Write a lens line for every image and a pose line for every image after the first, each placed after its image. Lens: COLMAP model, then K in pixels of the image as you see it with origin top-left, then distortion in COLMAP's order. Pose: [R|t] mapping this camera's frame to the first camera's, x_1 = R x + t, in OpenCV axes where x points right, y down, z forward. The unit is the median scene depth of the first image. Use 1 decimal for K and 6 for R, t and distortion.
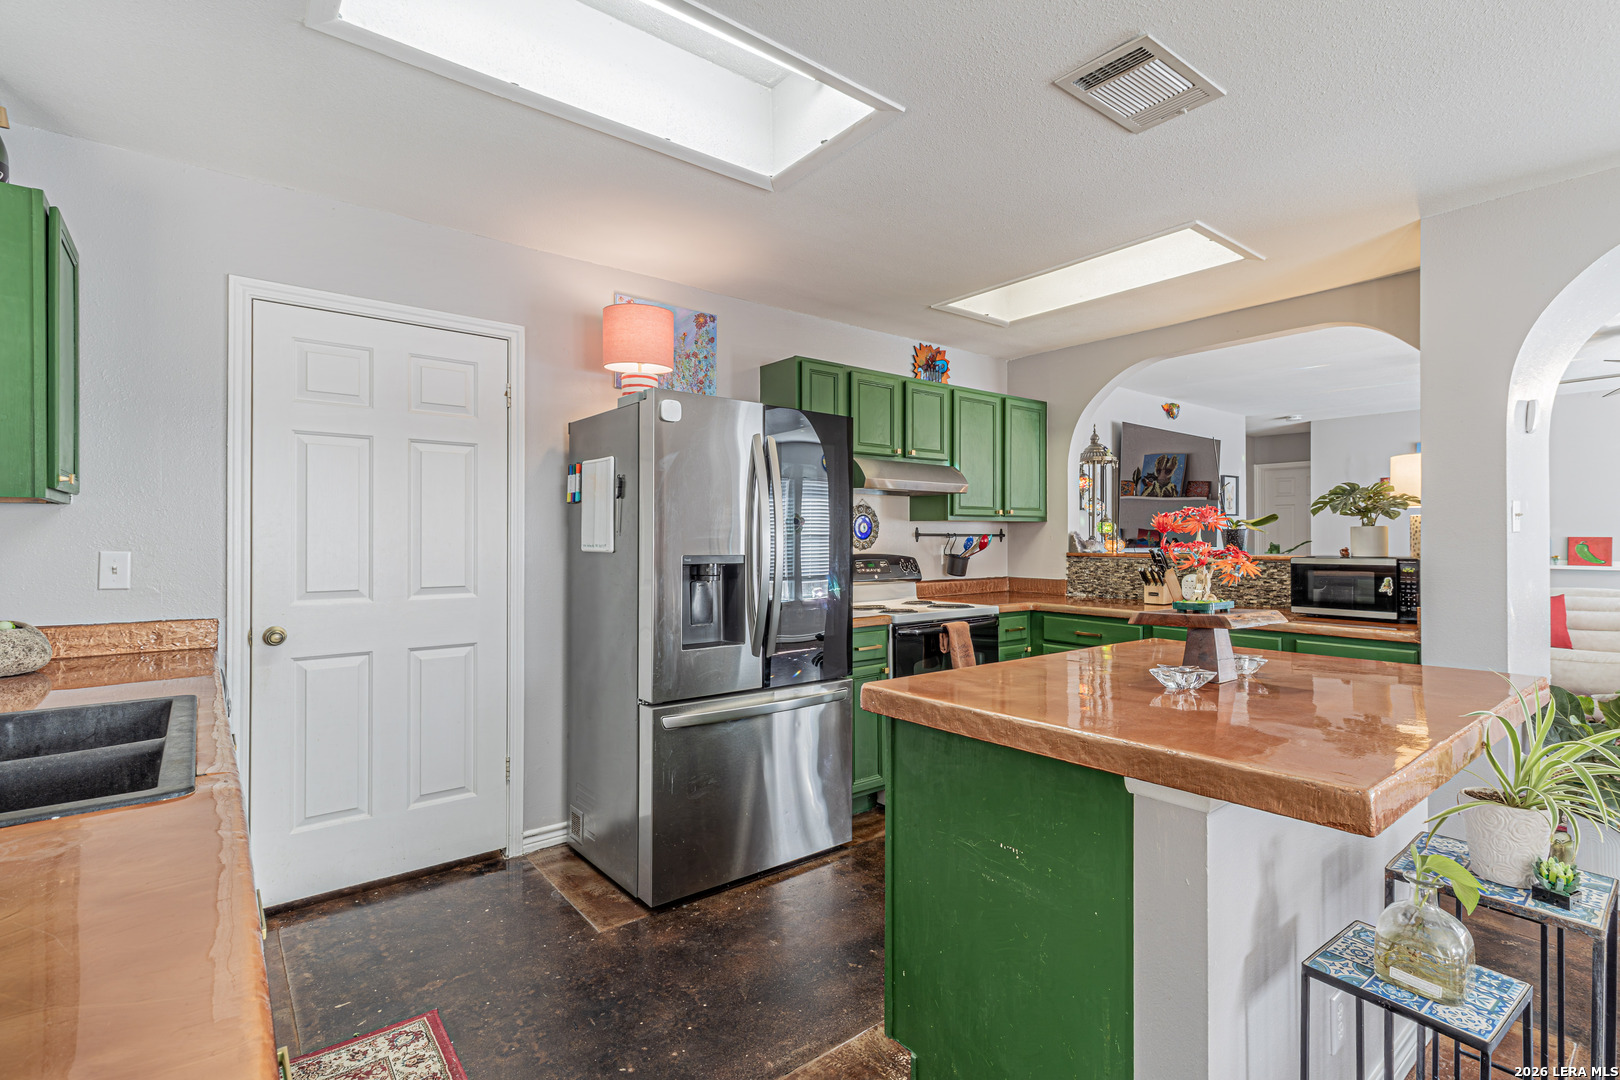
lens RADIAL K [[754.0, 0, 802.7], [0, 754.0, 535.4], [0, 0, 1]] dist [0.010894, -0.000211]
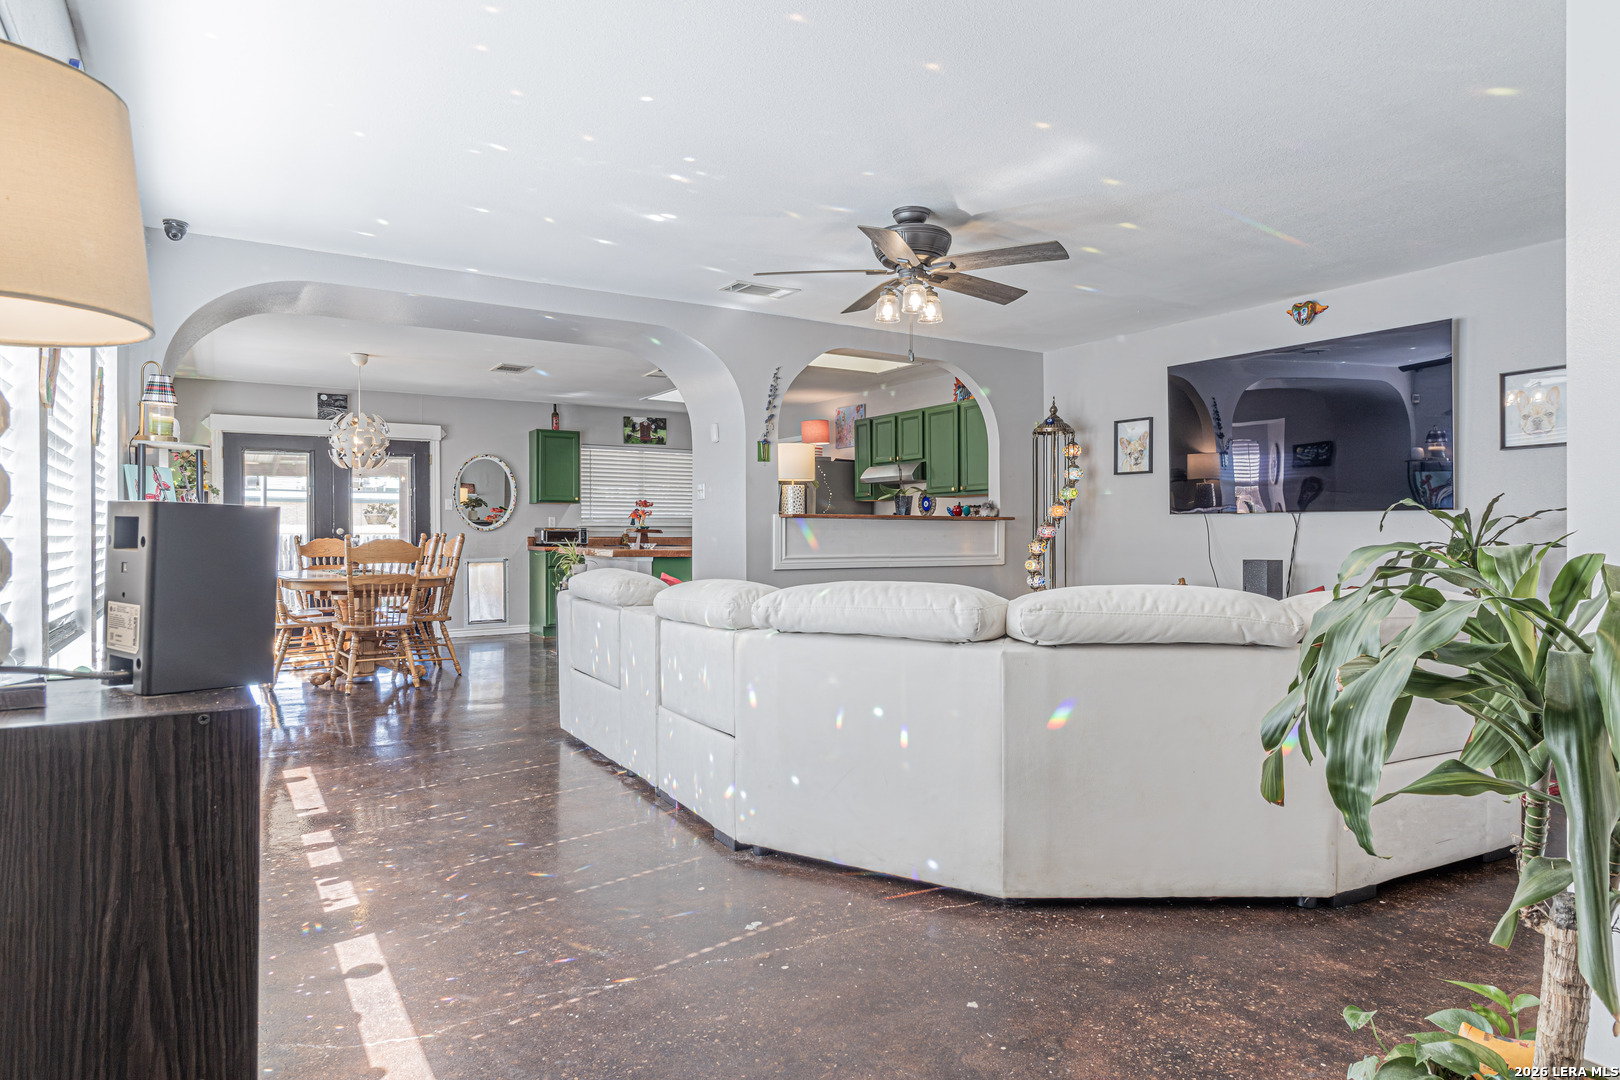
lens RADIAL K [[951.2, 0, 822.0], [0, 951.2, 537.5], [0, 0, 1]] dist [-0.000220, -0.000289]
pose [[-0.108480, 0.005176, -0.994085, 3.061805], [0.002167, 0.999985, 0.004970, 0.074524], [0.994096, -0.001616, -0.108490, 1.439733]]
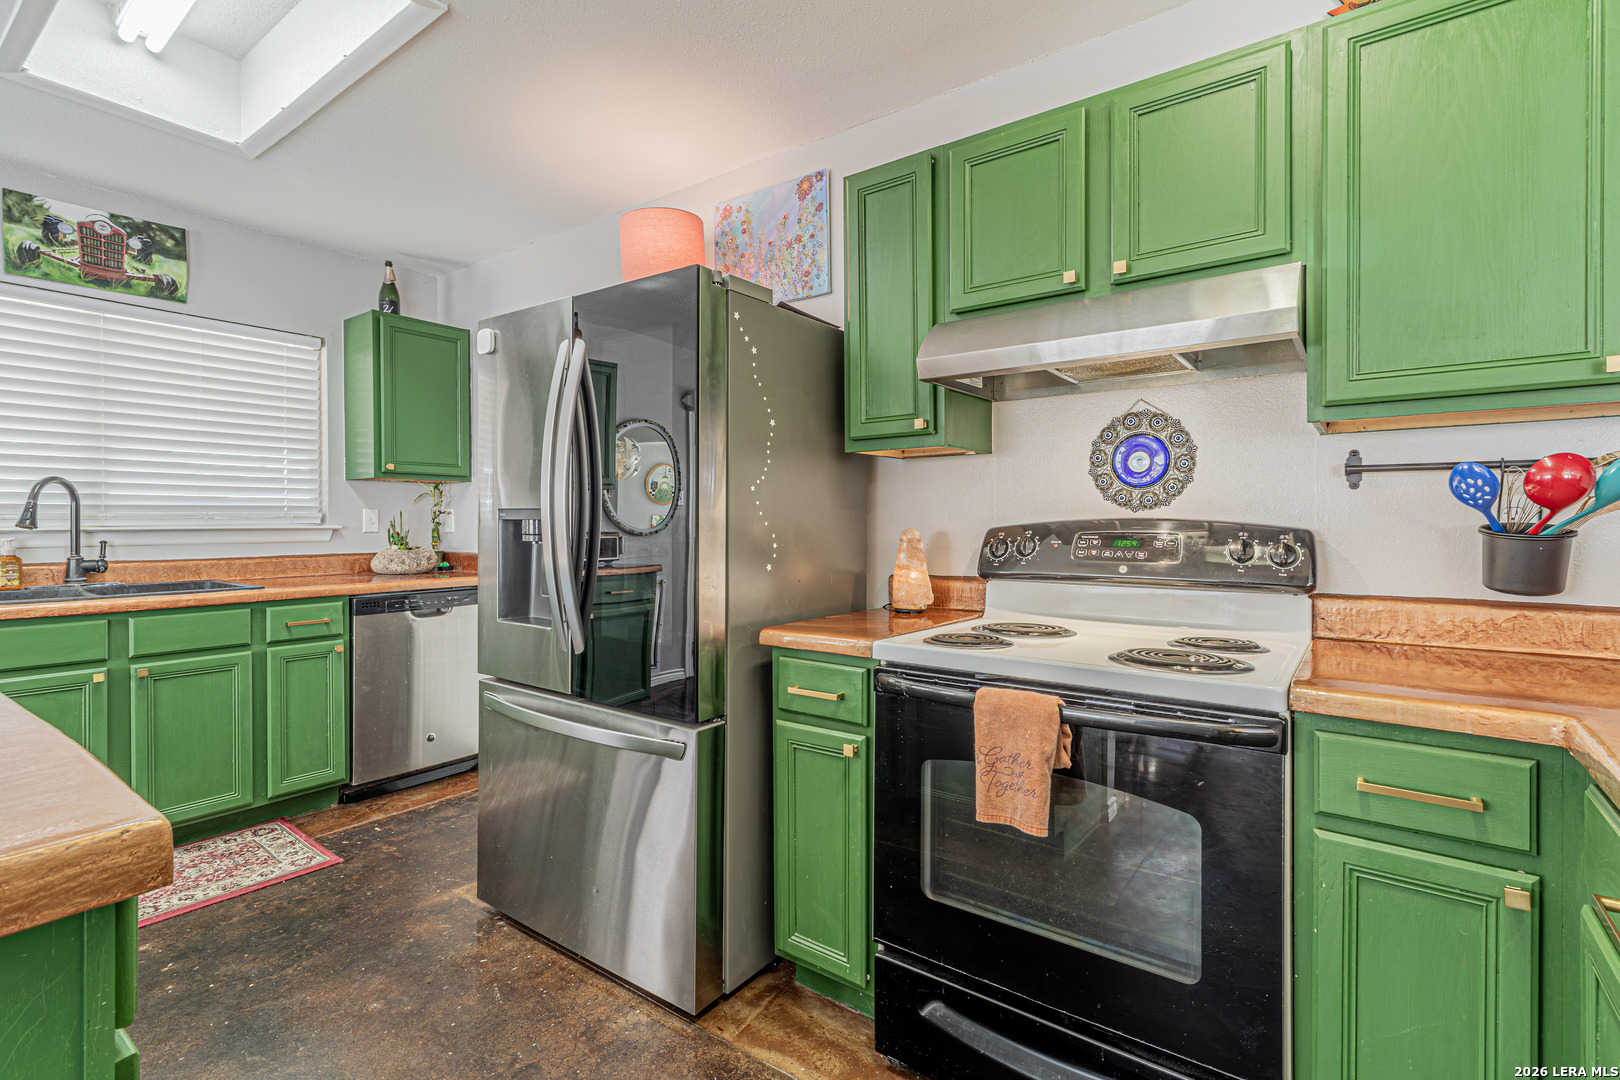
lens RADIAL K [[757.3, 0, 822.4], [0, 757.3, 523.4], [0, 0, 1]] dist [0.006261, 0.001080]
pose [[0.268428, 0.004168, -0.963291, 0.682669], [0.003247, 0.999981, 0.005231, 0.035648], [0.963294, -0.004532, 0.268410, 0.999991]]
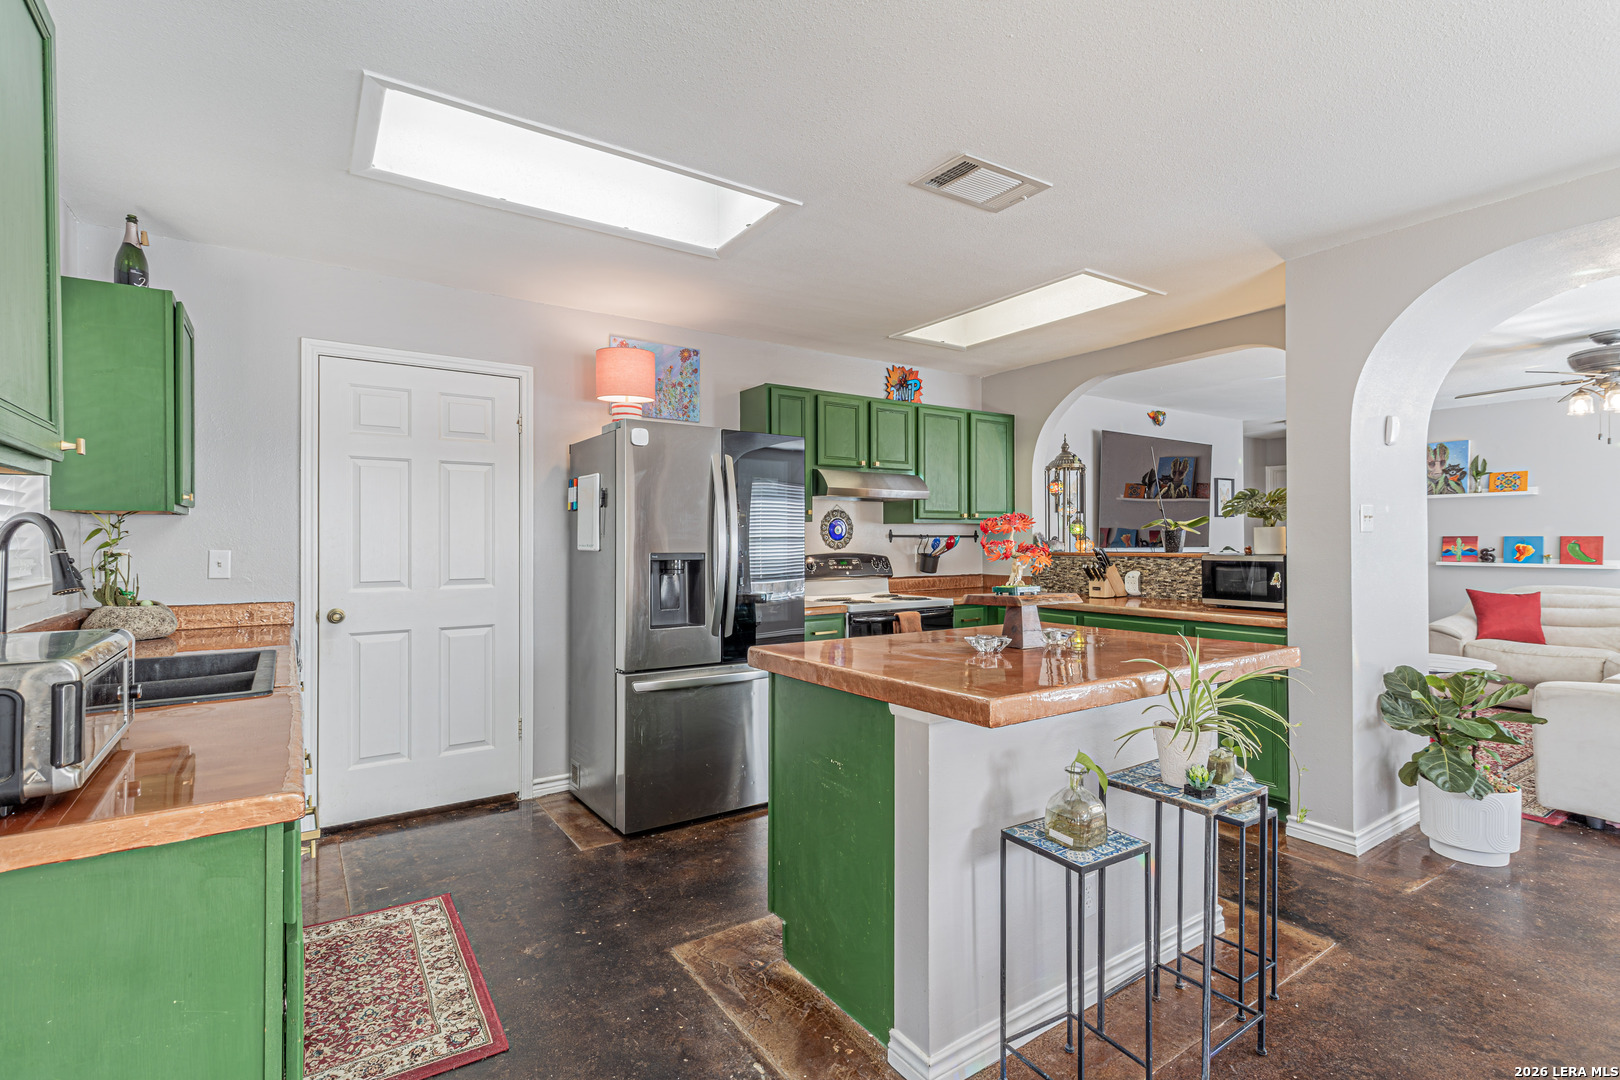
lens RADIAL K [[760.4, 0, 814.7], [0, 760.4, 536.9], [0, 0, 1]] dist [0.011491, -0.000660]
pose [[0.997726, -0.003095, -0.067332, 0.177592], [0.003058, 0.999995, -0.000660, 0.001550], [0.067334, 0.000453, 0.997730, -0.210420]]
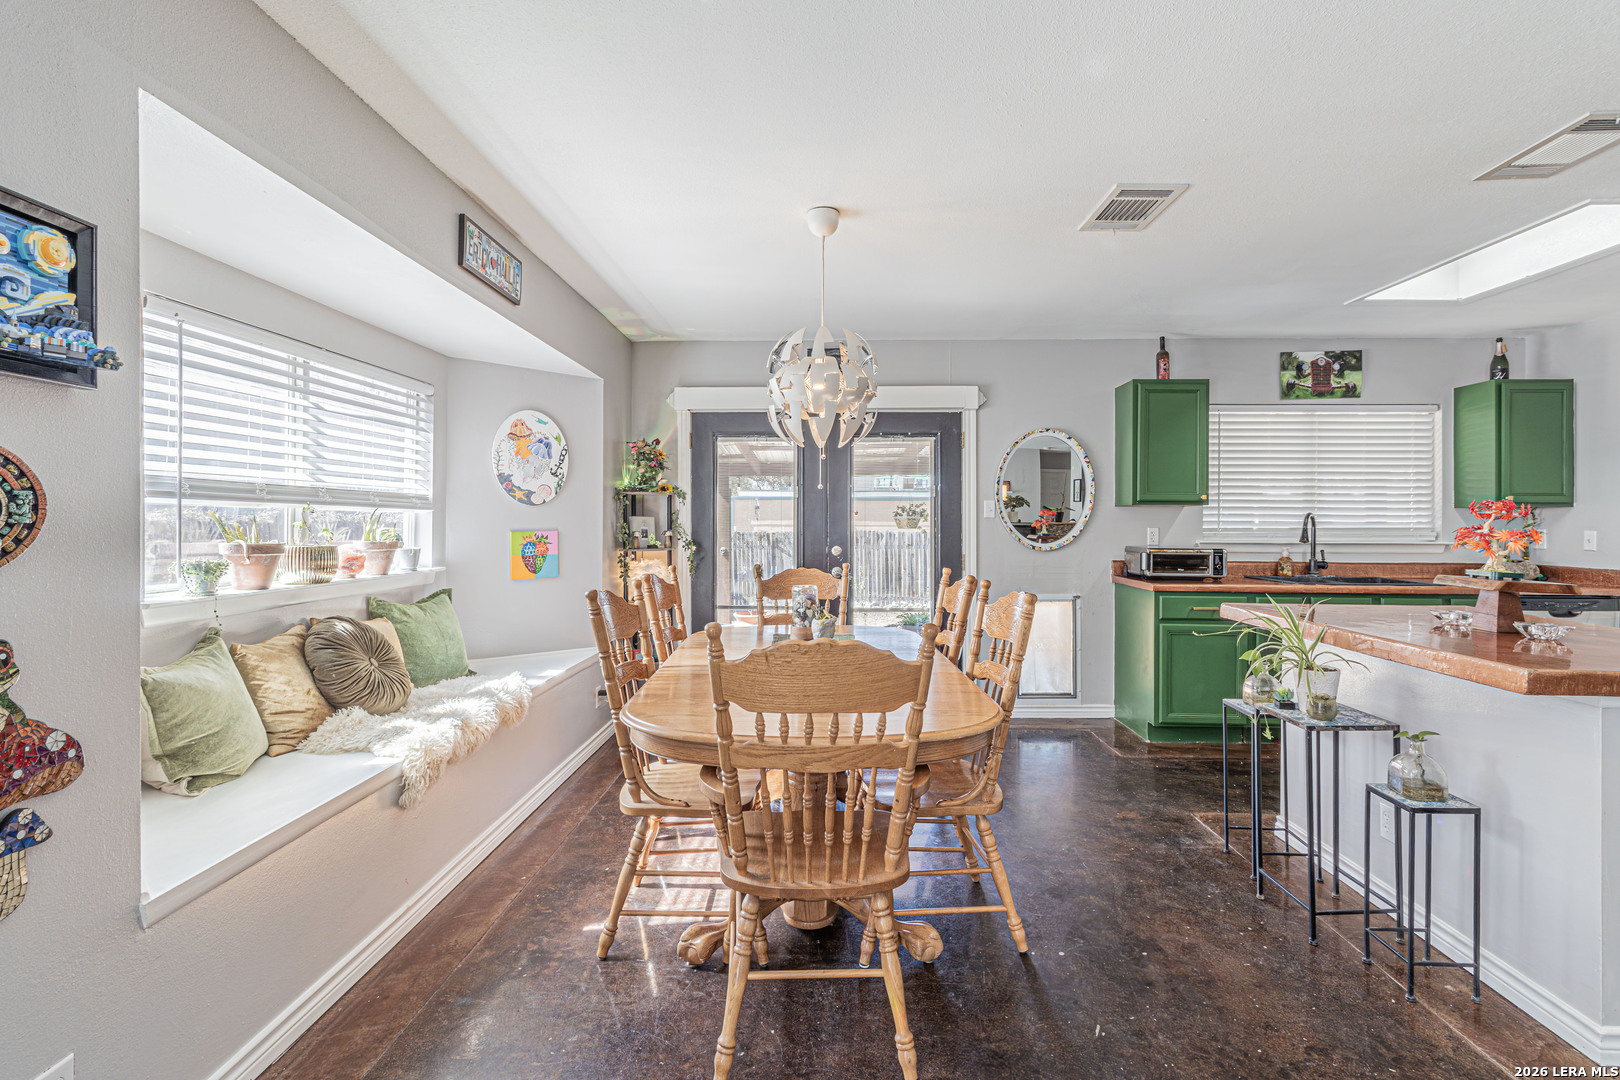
lens RADIAL K [[757.3, 0, 822.4], [0, 757.3, 523.4], [0, 0, 1]] dist [0.006261, 0.001080]
pose [[-0.636095, 0.000208, -0.771610, 1.444218], [-0.001981, 0.999996, 0.001902, 0.002297], [0.771608, 0.002739, -0.636093, 0.572916]]
